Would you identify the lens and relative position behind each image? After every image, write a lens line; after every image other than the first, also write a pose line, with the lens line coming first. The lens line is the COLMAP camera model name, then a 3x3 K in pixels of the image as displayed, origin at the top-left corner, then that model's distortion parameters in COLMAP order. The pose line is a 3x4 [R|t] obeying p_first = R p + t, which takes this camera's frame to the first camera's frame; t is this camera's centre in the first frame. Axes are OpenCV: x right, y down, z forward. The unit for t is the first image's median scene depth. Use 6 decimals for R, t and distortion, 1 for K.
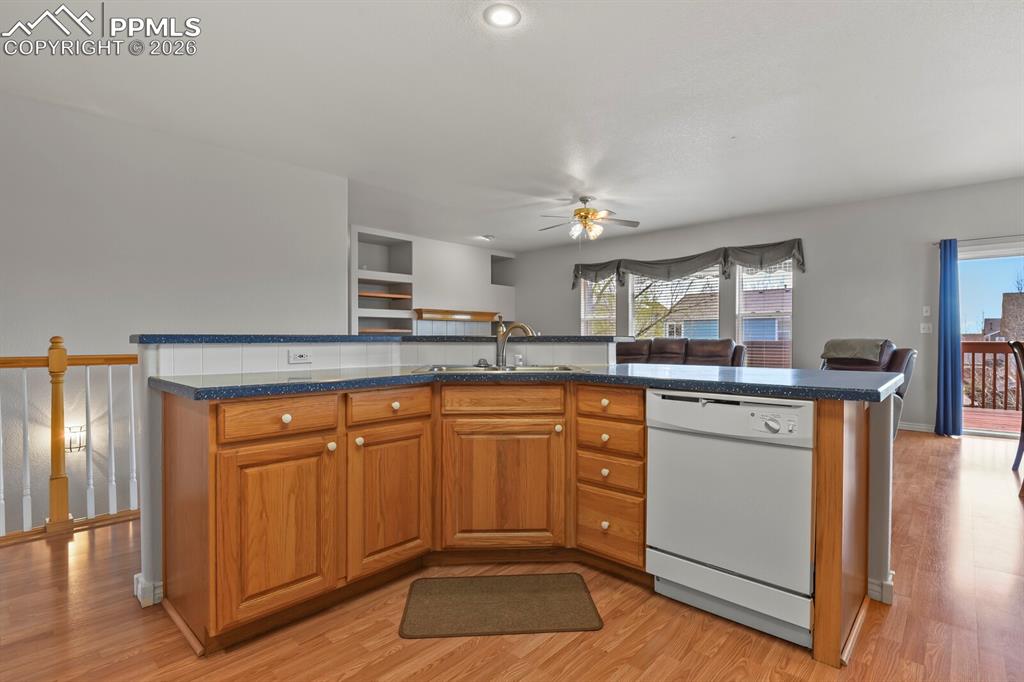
lens RADIAL K [[512.4, 0, 512.0], [0, 512.4, 341.0], [0, 0, 1]] dist [-0.002848, -0.001055]
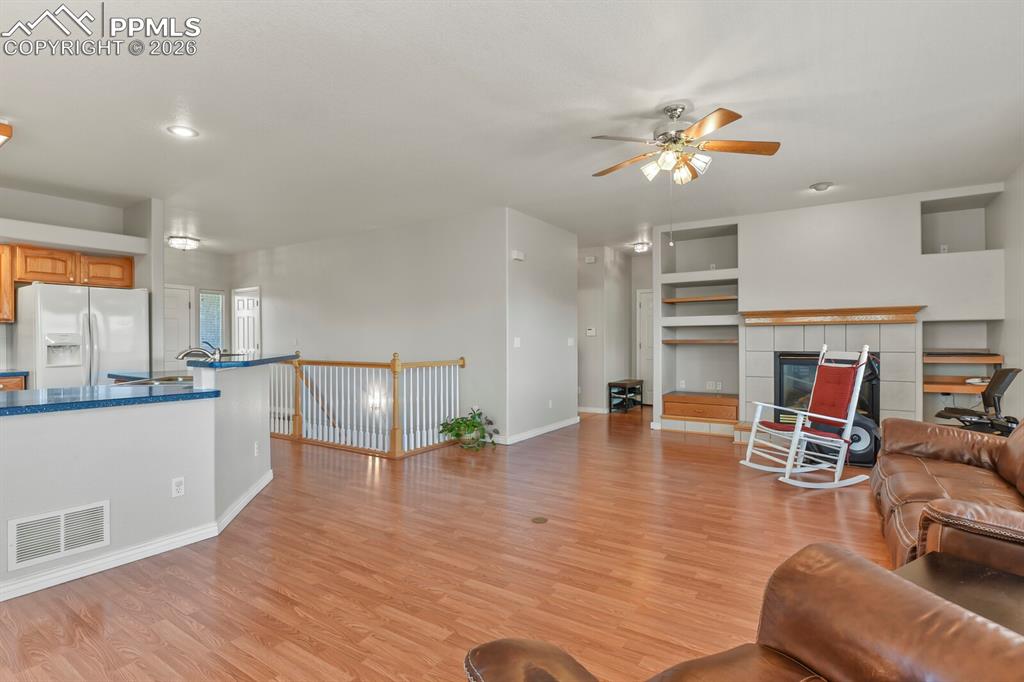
lens RADIAL K [[512.4, 0, 512.0], [0, 512.4, 341.0], [0, 0, 1]] dist [-0.002848, -0.001055]
pose [[0.175597, -0.003933, -0.984454, 0.487863], [-0.004111, 0.999980, -0.004729, -0.015728], [0.984454, 0.004877, 0.175577, 0.542489]]
